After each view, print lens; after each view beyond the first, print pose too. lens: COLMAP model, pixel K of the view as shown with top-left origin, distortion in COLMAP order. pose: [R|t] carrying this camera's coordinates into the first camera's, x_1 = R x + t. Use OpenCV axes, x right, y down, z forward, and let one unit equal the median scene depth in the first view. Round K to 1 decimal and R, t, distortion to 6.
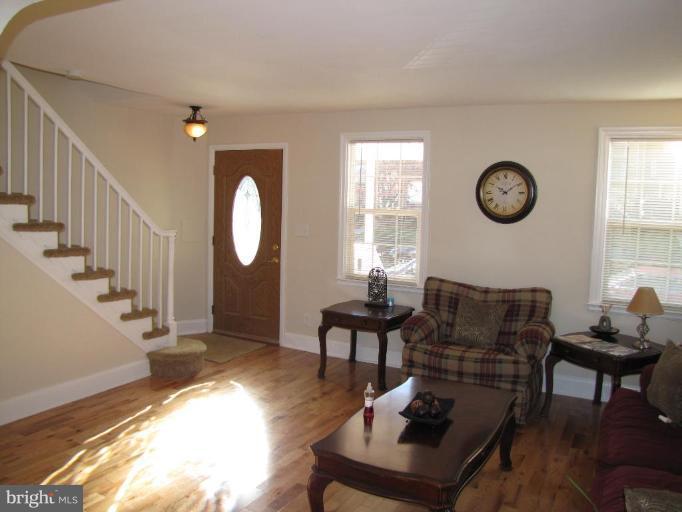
lens RADIAL K [[569.4, 0, 347.2], [0, 569.4, 244.3], [0, 0, 1]] dist [-0.175534, 0.122988]
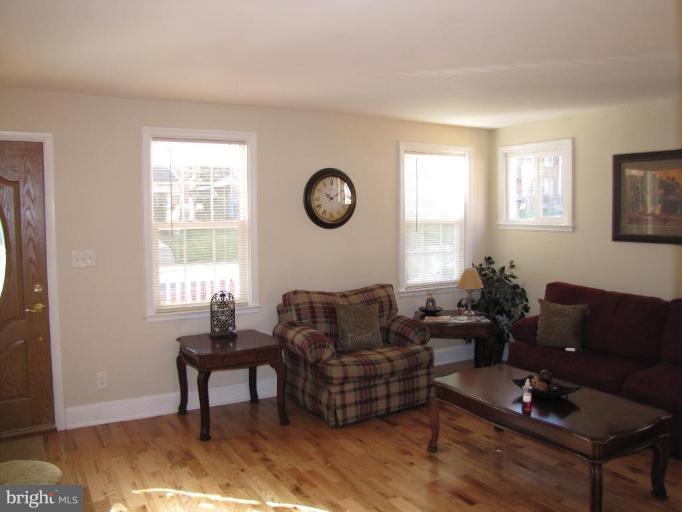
lens RADIAL K [[569.4, 0, 347.2], [0, 569.4, 244.3], [0, 0, 1]] dist [-0.175534, 0.122988]
pose [[0.514849, -0.080327, 0.853509, -0.606347], [0.093431, 0.994928, 0.037278, -0.045415], [-0.852175, 0.060552, 0.519742, 0.442496]]
